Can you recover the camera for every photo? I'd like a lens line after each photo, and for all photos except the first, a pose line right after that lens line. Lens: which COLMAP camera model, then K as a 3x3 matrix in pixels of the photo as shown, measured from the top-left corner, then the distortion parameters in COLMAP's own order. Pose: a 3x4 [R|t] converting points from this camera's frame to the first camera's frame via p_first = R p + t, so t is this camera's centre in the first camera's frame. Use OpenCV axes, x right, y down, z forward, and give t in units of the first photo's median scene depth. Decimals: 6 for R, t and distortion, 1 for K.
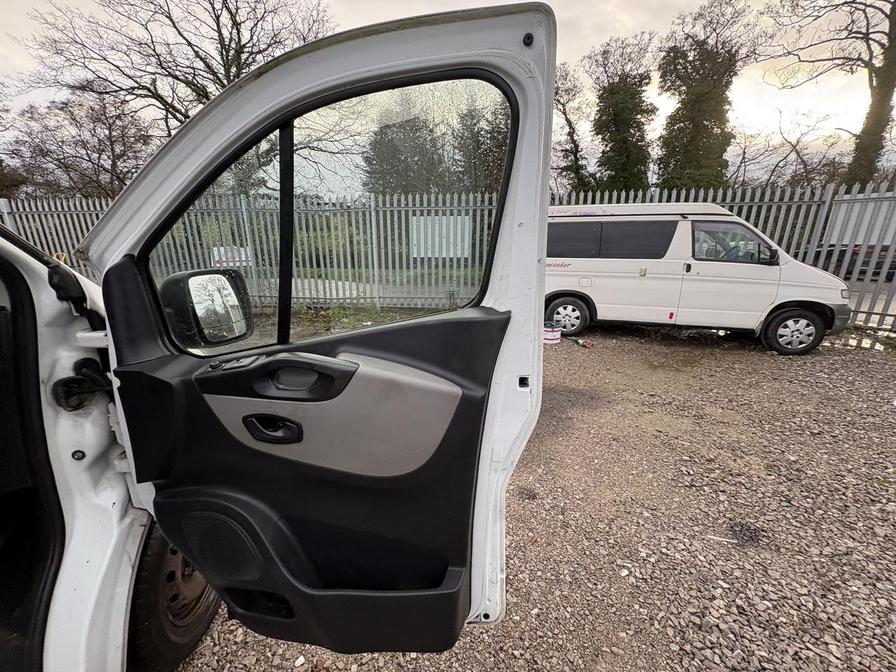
lens RADIAL K [[356.6, 0, 448.9], [0, 356.6, 336.3], [0, 0, 1]] dist [0.002515, -0.000695]
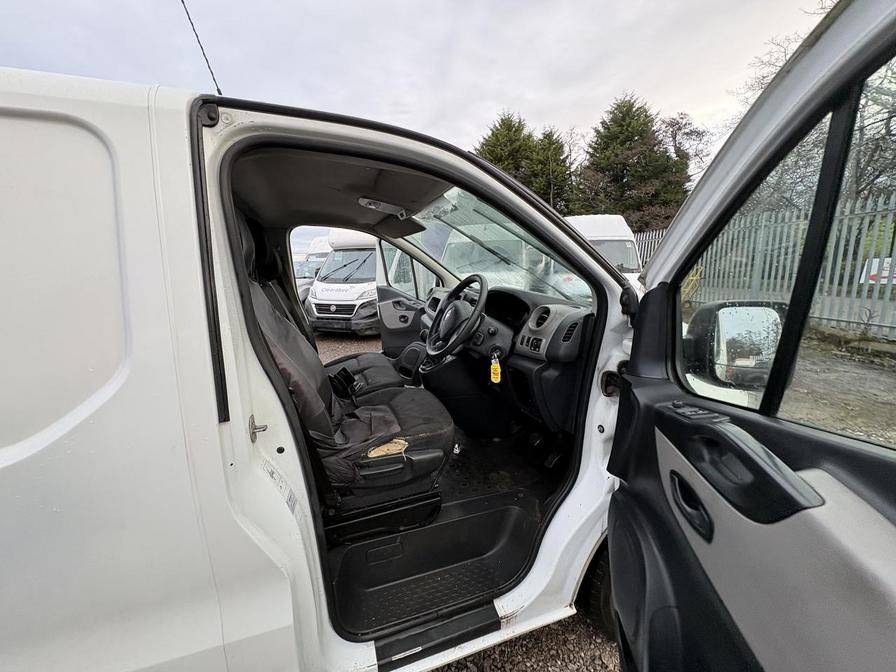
lens RADIAL K [[356.6, 0, 444.8], [0, 356.6, 335.4], [0, 0, 1]] dist [0.002515, -0.000695]
pose [[0.126441, 0.193562, -0.972906, 0.008239], [-0.228570, 0.960071, 0.161303, -0.006065], [0.965282, 0.201982, 0.165634, 0.011974]]
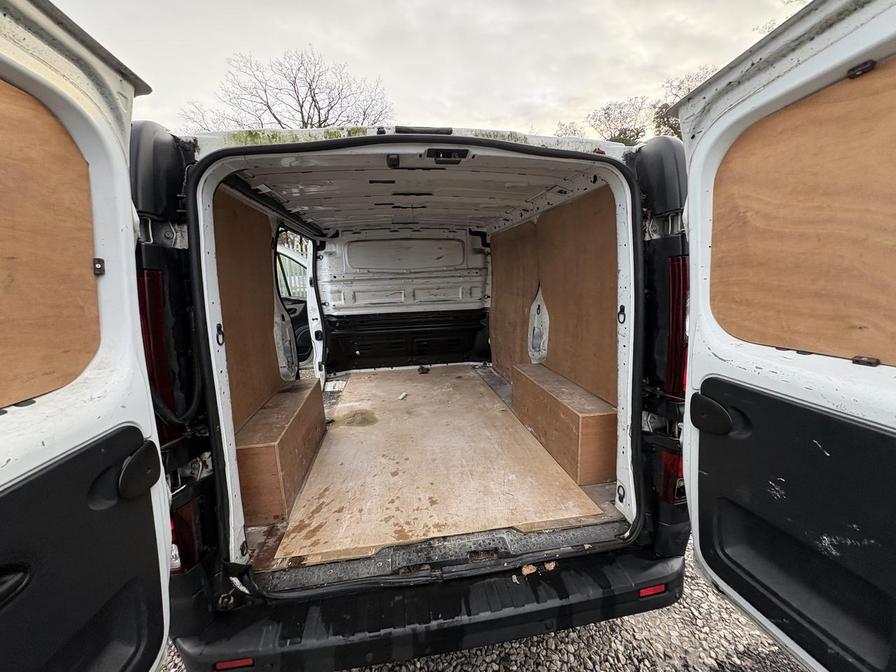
lens RADIAL K [[356.6, 0, 446.7], [0, 356.6, 336.7], [0, 0, 1]] dist [0.002515, -0.000695]
pose [[0.998485, -0.014841, -0.052977, -0.065310], [0.011170, 0.997559, -0.068934, 0.060117], [0.053870, 0.068238, 0.996214, -0.228750]]
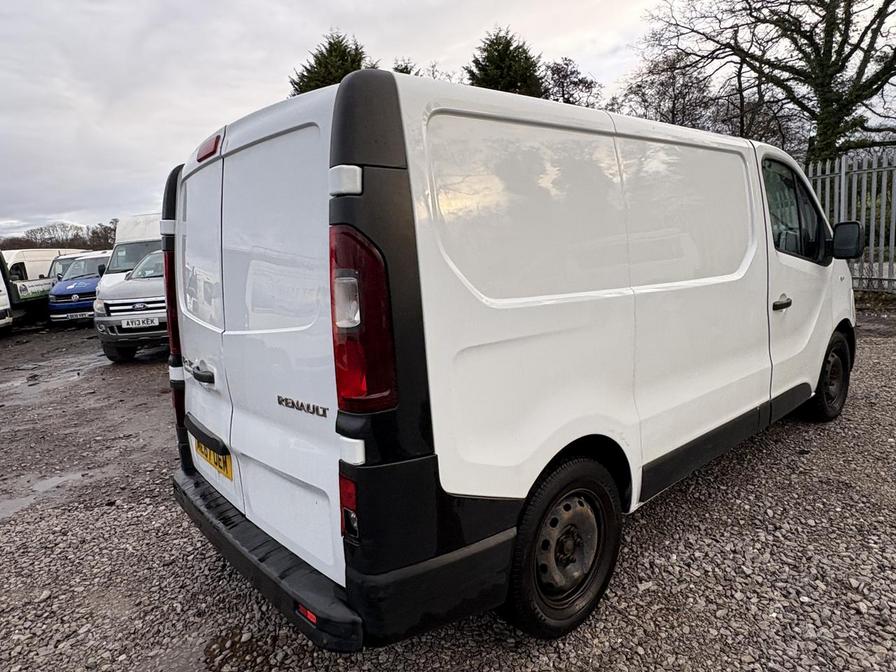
lens RADIAL K [[565.3, 0, 446.3], [0, 565.3, 332.5], [0, 0, 1]] dist [0.003013, 0.000666]
pose [[0.486894, 0.099729, -0.867749, 0.074805], [-0.151573, 0.988035, 0.028505, 0.050738], [0.860209, 0.117649, 0.496185, -0.182016]]
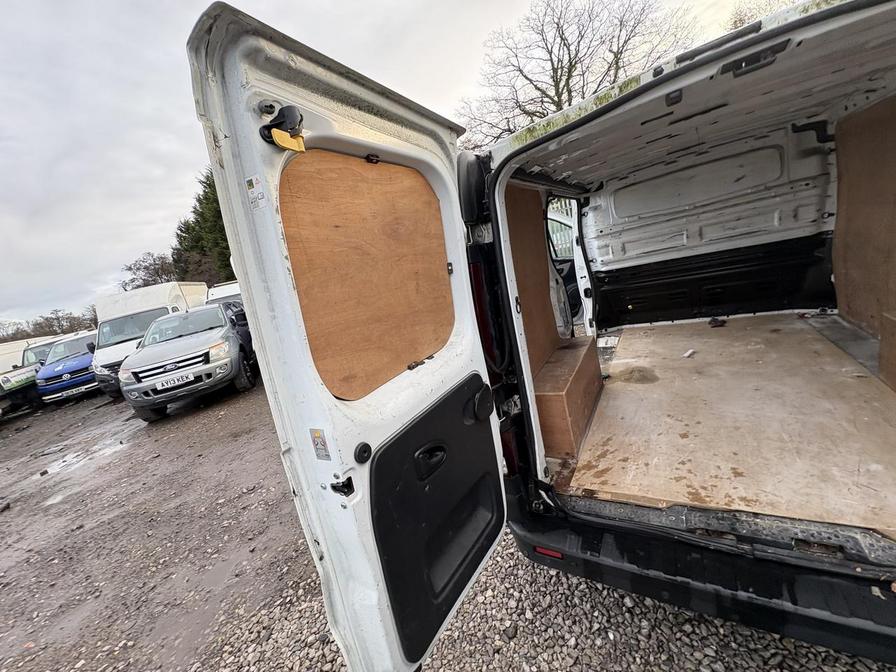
lens RADIAL K [[356.6, 0, 448.2], [0, 356.6, 336.3], [0, 0, 1]] dist [0.002515, -0.000695]
pose [[0.724126, -0.020122, -0.689375, -0.065260], [0.058651, 0.997750, 0.032484, 0.058121], [0.687170, -0.063955, 0.723676, -0.238062]]
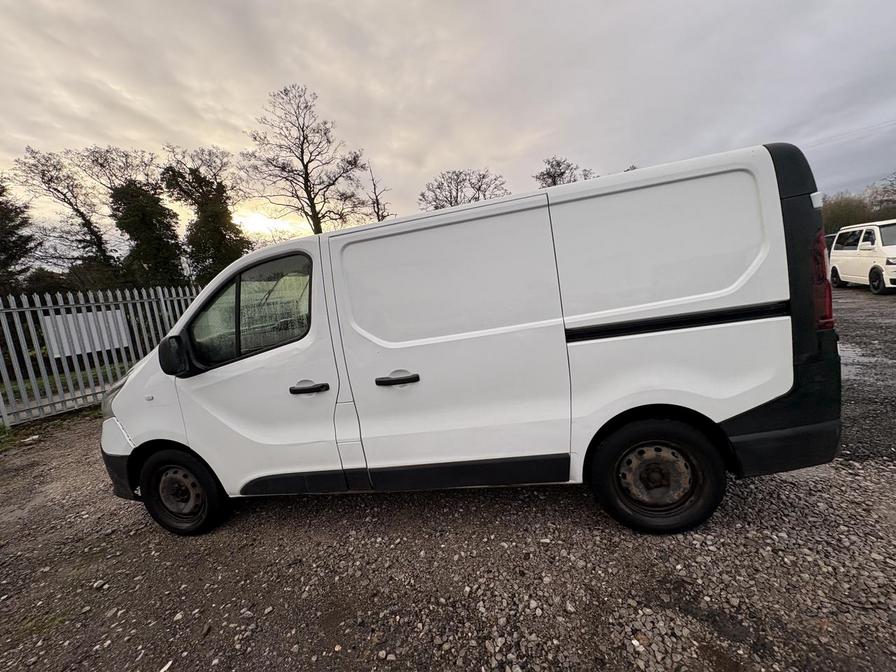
lens RADIAL K [[356.6, 0, 444.6], [0, 356.6, 334.3], [0, 0, 1]] dist [0.002515, -0.000695]
pose [[0.381056, -0.159712, 0.910653, -0.247131], [0.360412, 0.932706, 0.012767, 0.032283], [-0.851410, 0.323345, 0.412975, -0.115824]]
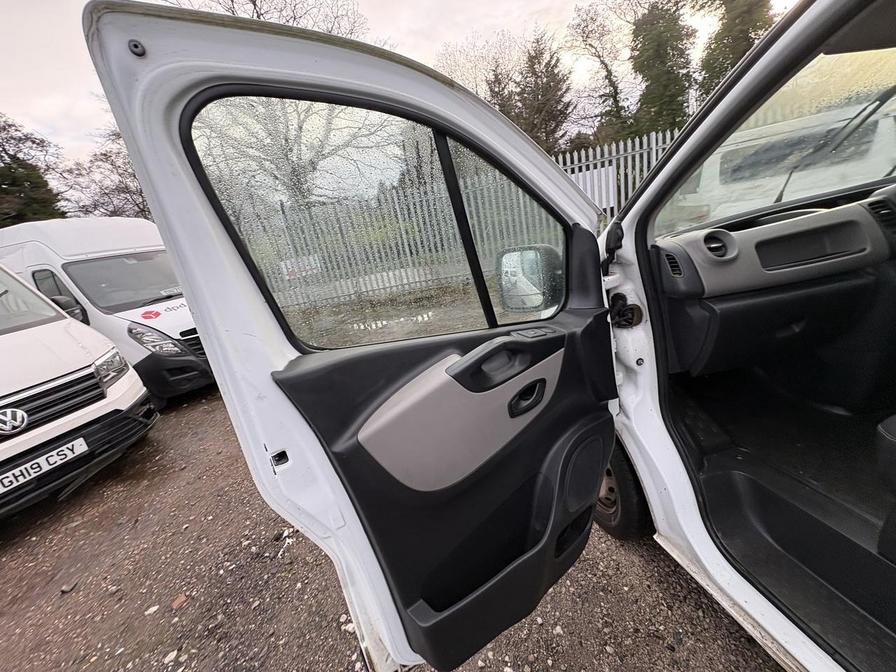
lens RADIAL K [[356.6, 0, 450.4], [0, 356.6, 334.9], [0, 0, 1]] dist [0.002515, -0.000695]
pose [[0.982576, -0.177677, -0.054541, -0.192210], [0.180153, 0.982635, 0.044413, 0.008129], [0.045702, -0.053465, 0.997523, -0.041279]]
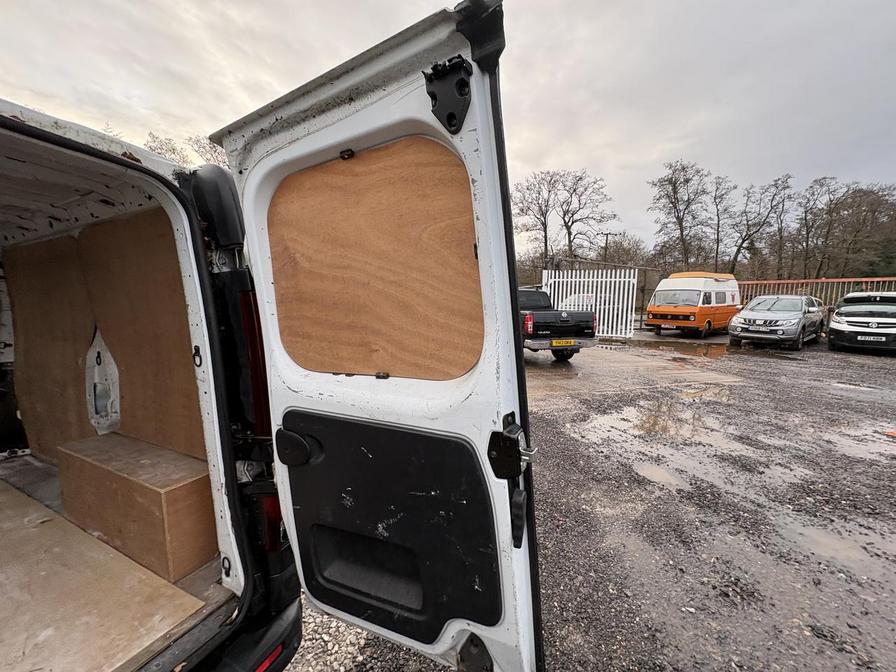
lens RADIAL K [[356.6, 0, 450.7], [0, 356.6, 337.6], [0, 0, 1]] dist [0.002515, -0.000695]
pose [[0.616698, -0.082085, 0.782908, -0.052886], [0.201579, 0.977855, -0.056260, 0.060106], [-0.760953, 0.192513, 0.619588, -0.226785]]
